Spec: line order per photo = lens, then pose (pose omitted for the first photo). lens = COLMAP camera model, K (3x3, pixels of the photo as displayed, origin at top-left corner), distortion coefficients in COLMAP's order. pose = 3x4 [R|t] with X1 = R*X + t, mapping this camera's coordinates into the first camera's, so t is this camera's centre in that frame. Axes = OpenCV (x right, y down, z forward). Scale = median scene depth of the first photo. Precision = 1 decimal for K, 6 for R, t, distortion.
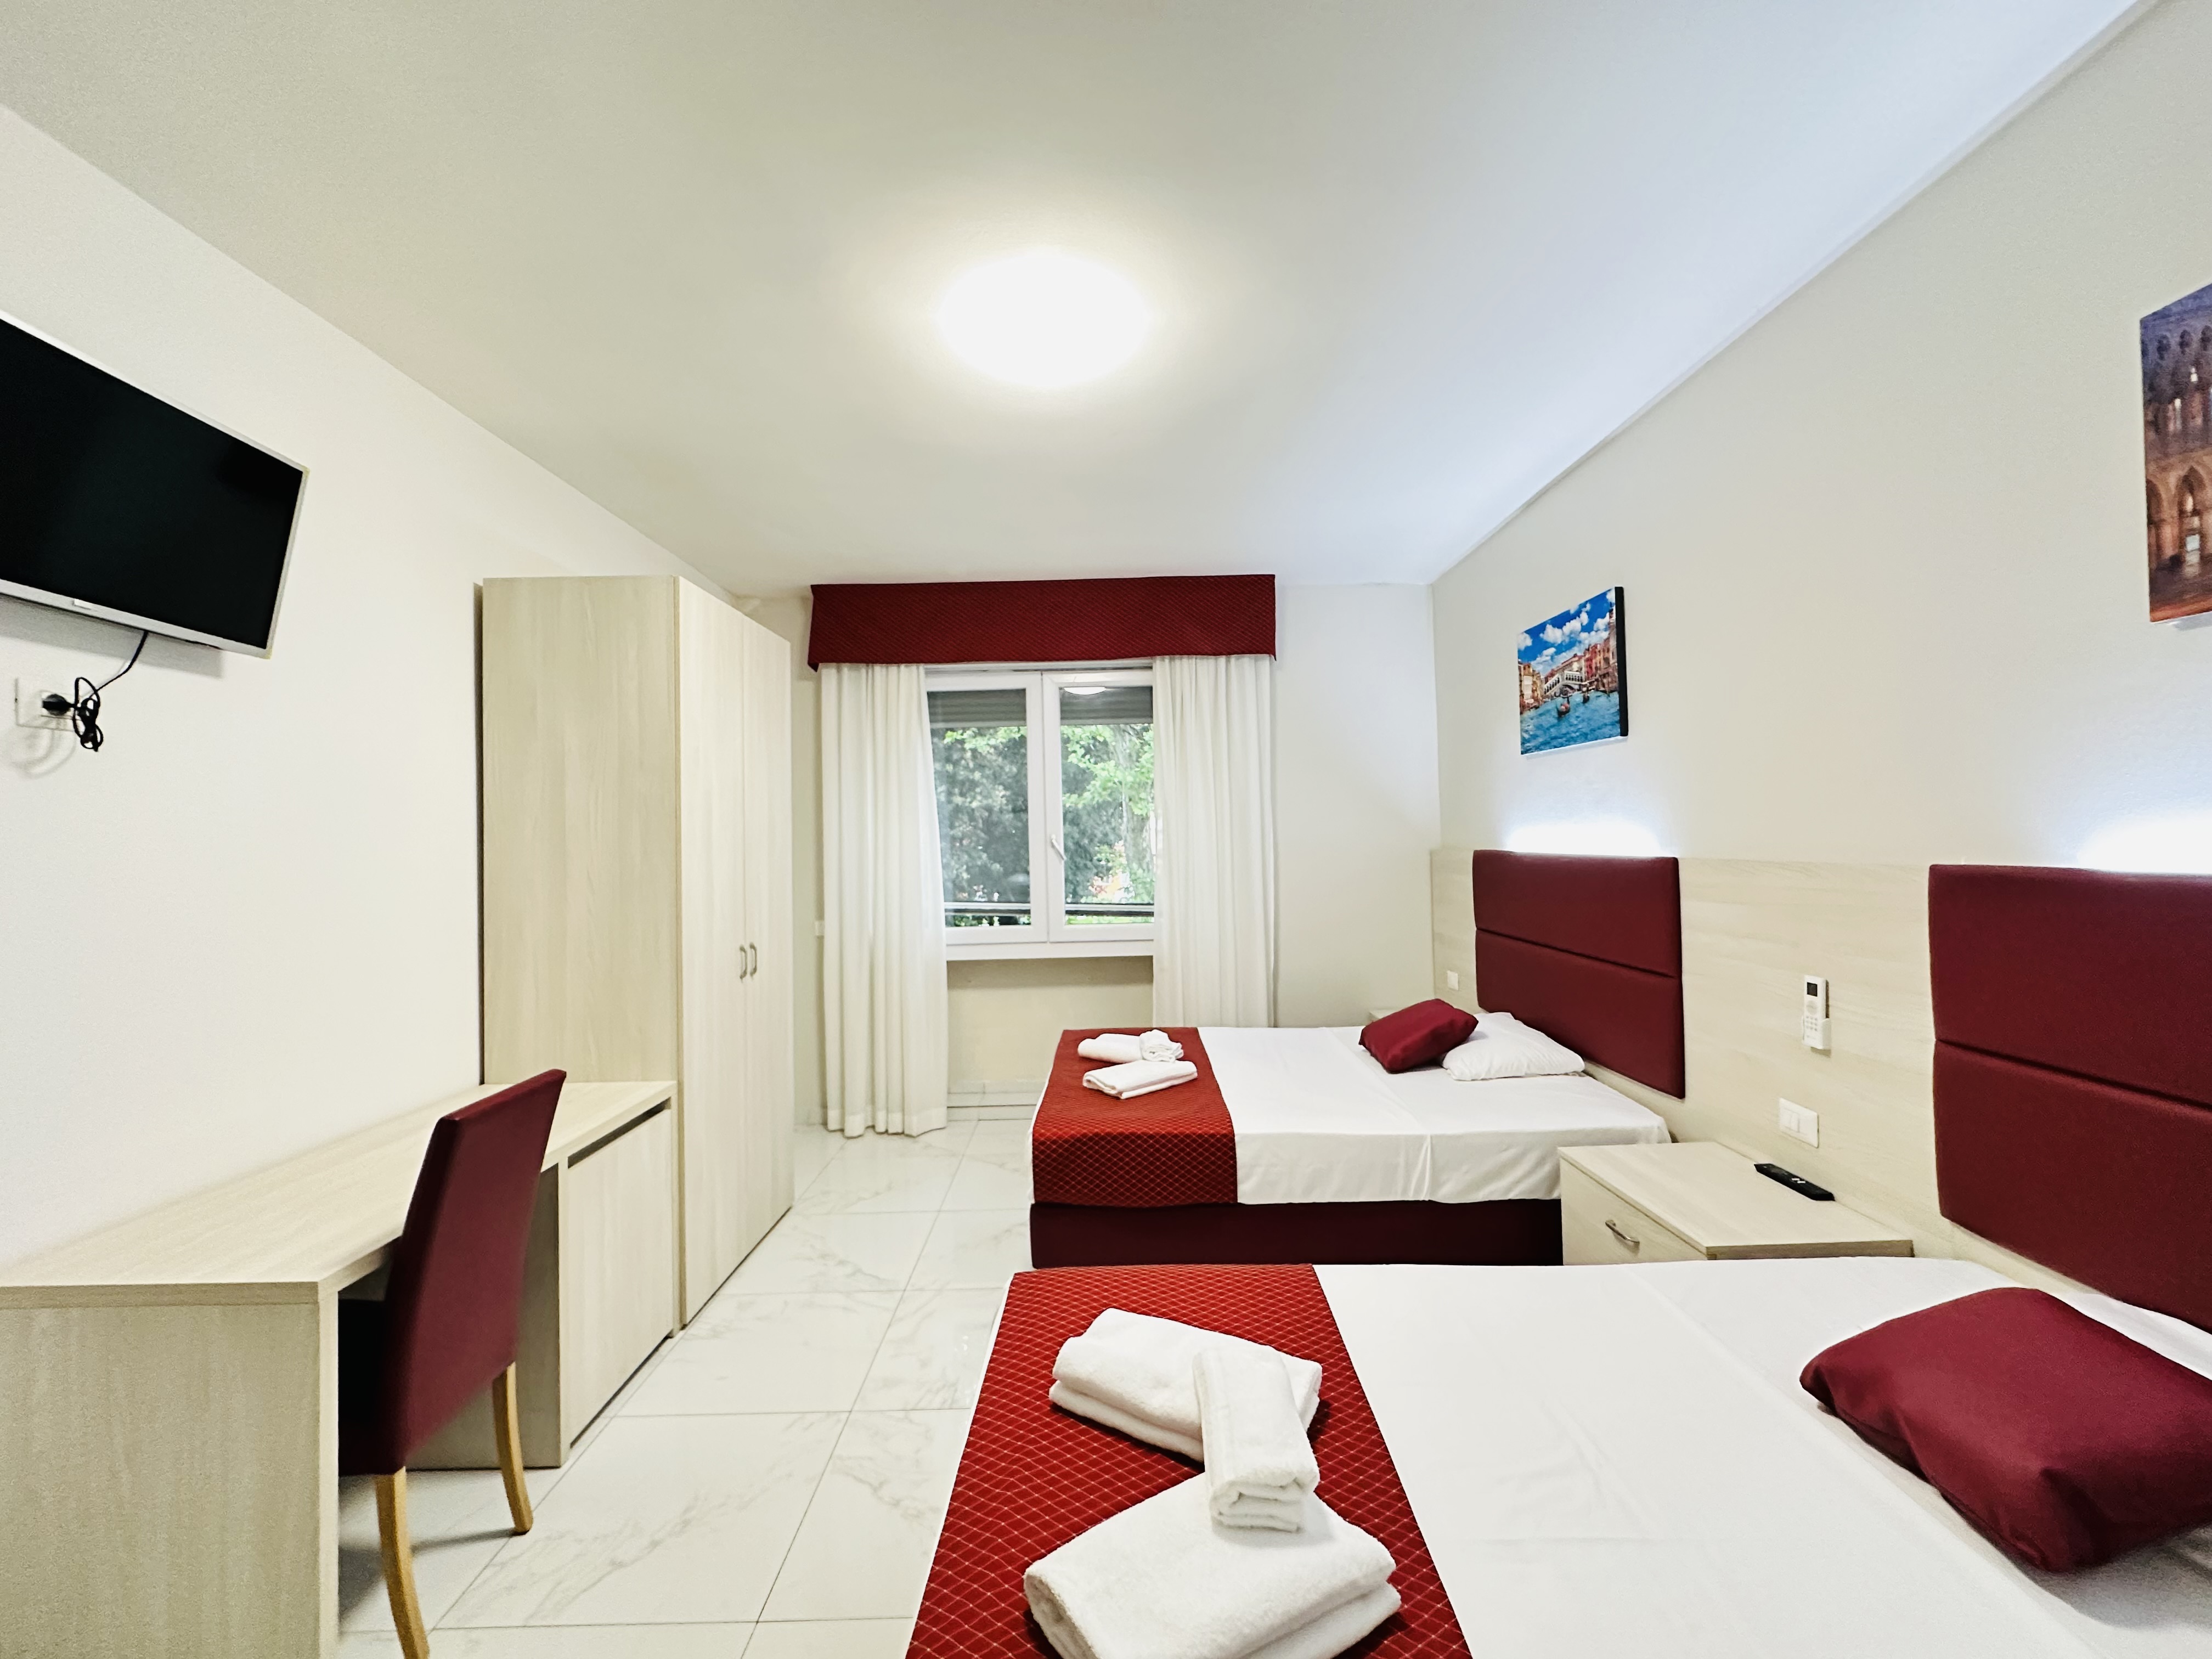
lens RADIAL K [[881.7, 0, 1106.8], [0, 881.7, 828.8], [0, 0, 1]] dist [-0.002333, 0.000289]
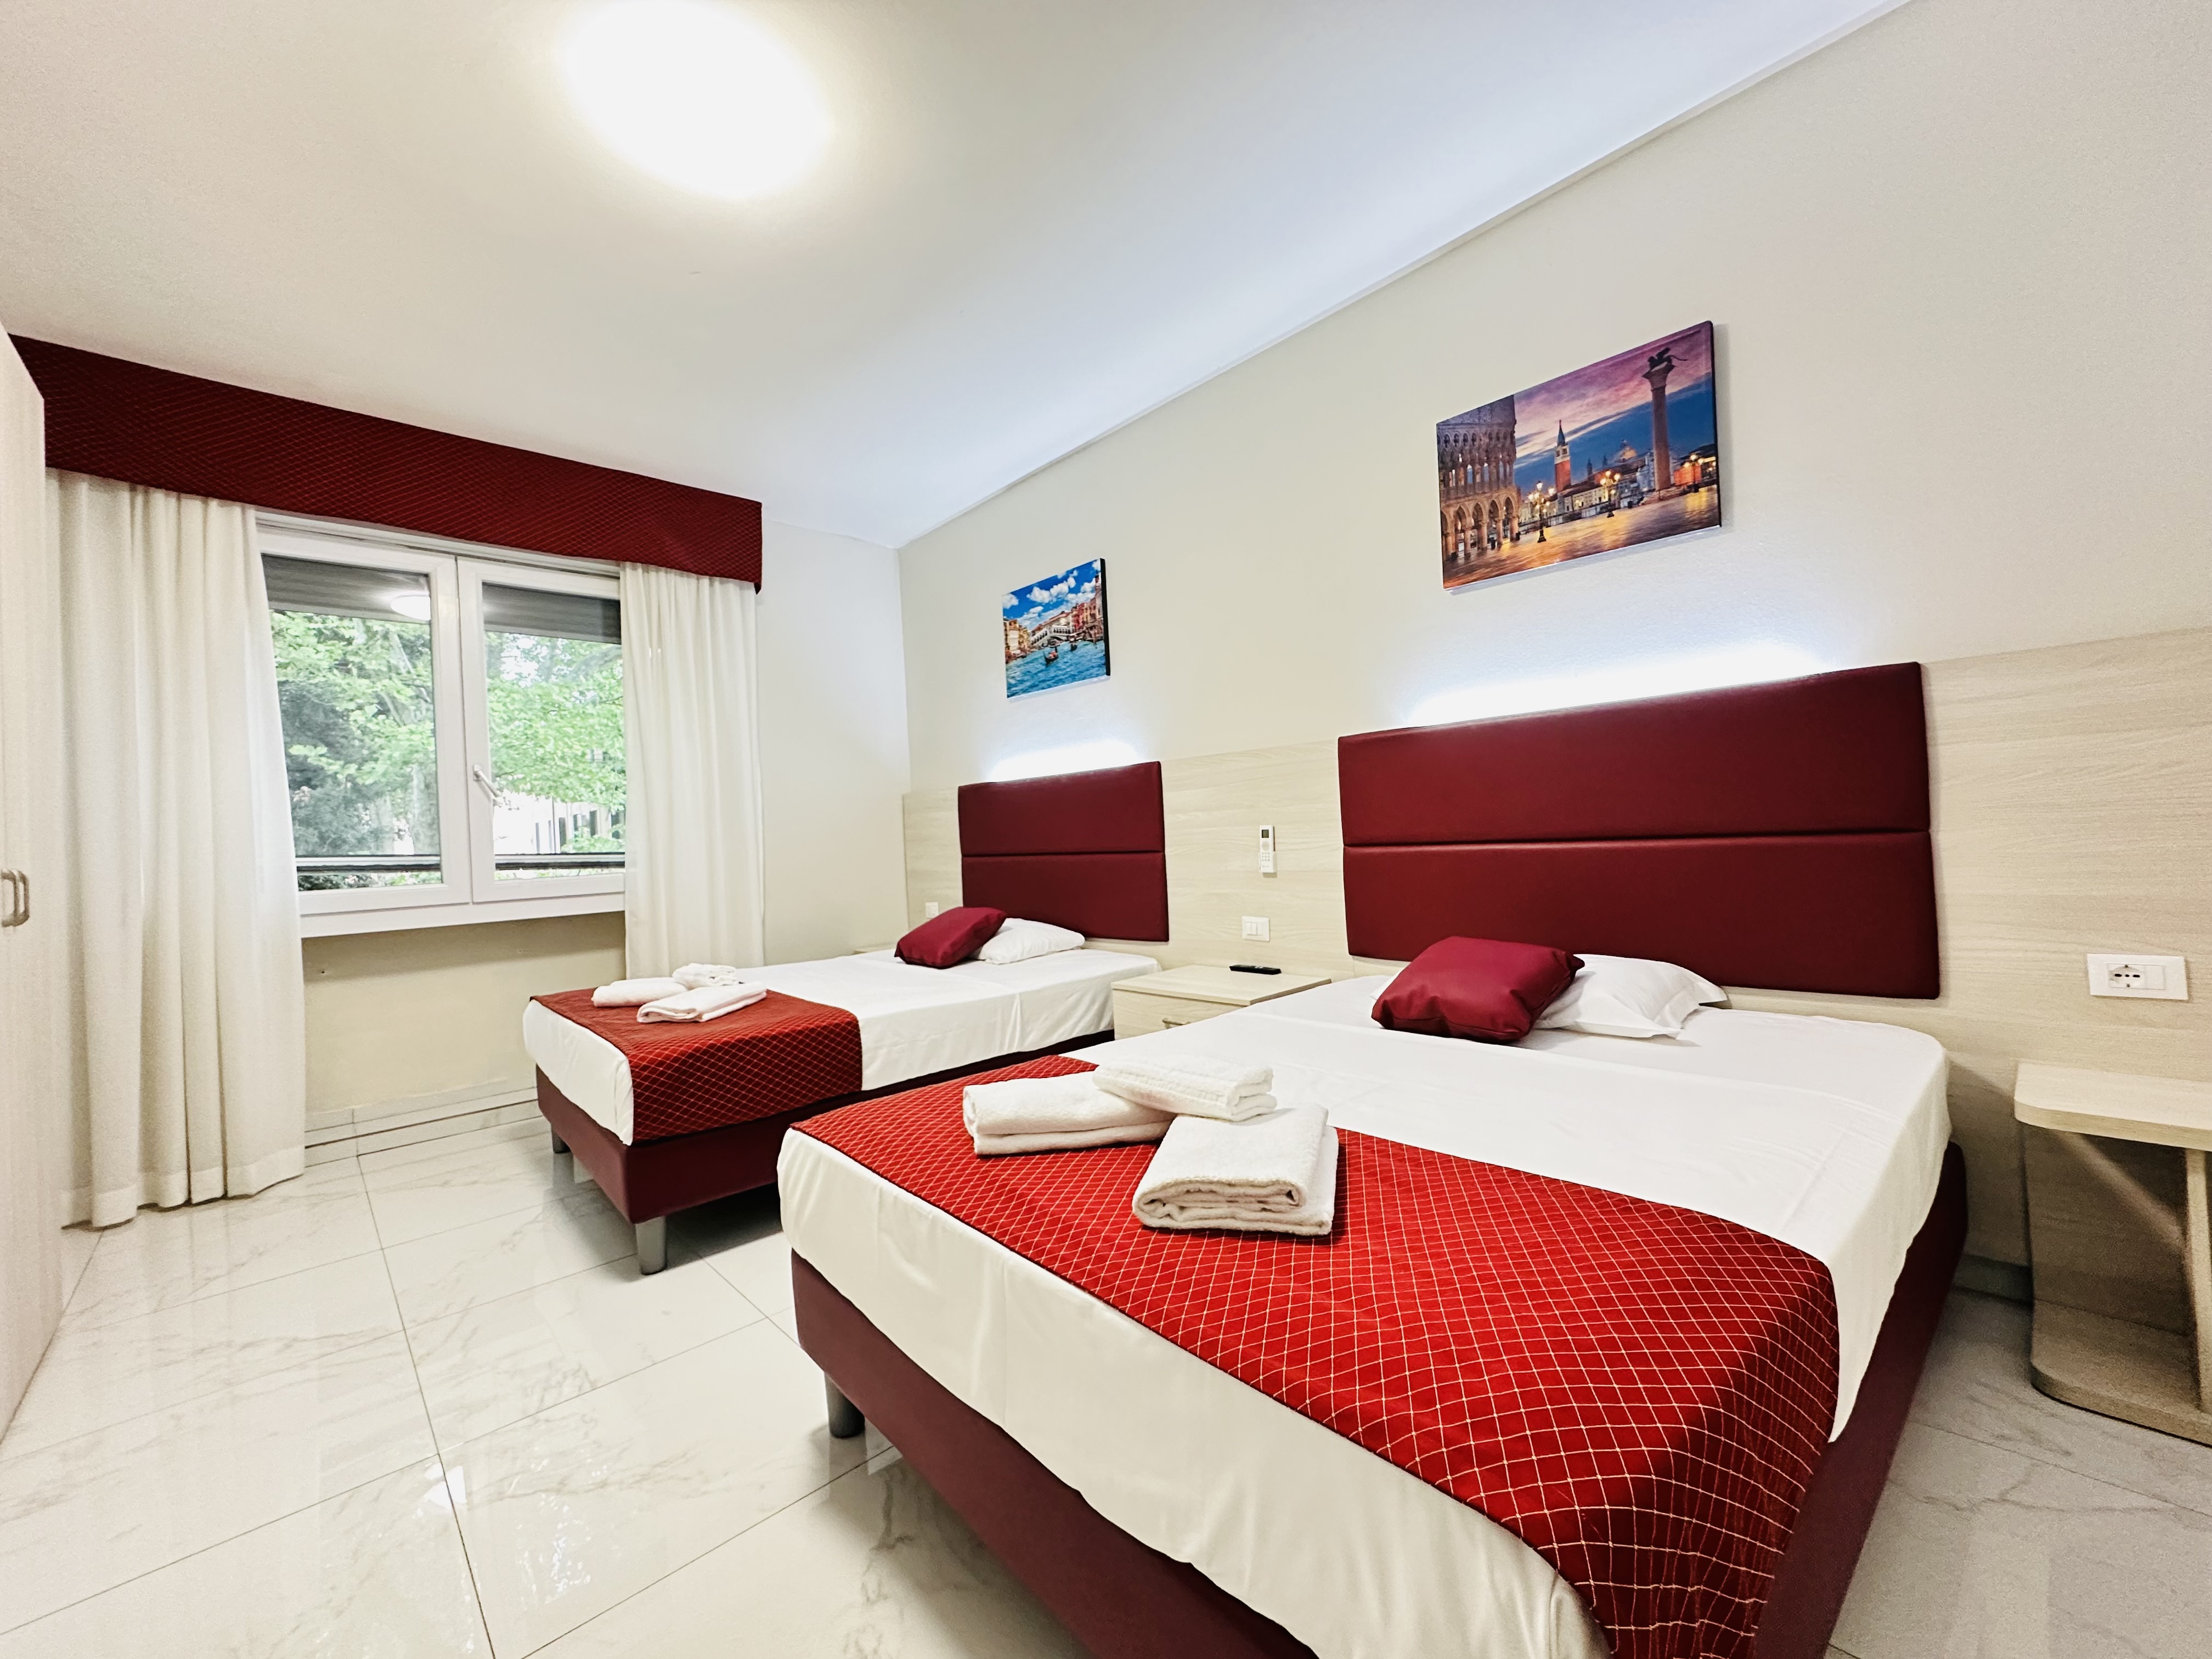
lens RADIAL K [[881.7, 0, 1106.8], [0, 881.7, 828.8], [0, 0, 1]] dist [-0.002333, 0.000289]
pose [[0.730225, -0.006904, 0.683172, -0.267561], [0.023986, 0.999592, -0.015537, 0.126449], [-0.682785, 0.027732, 0.730093, 0.067371]]
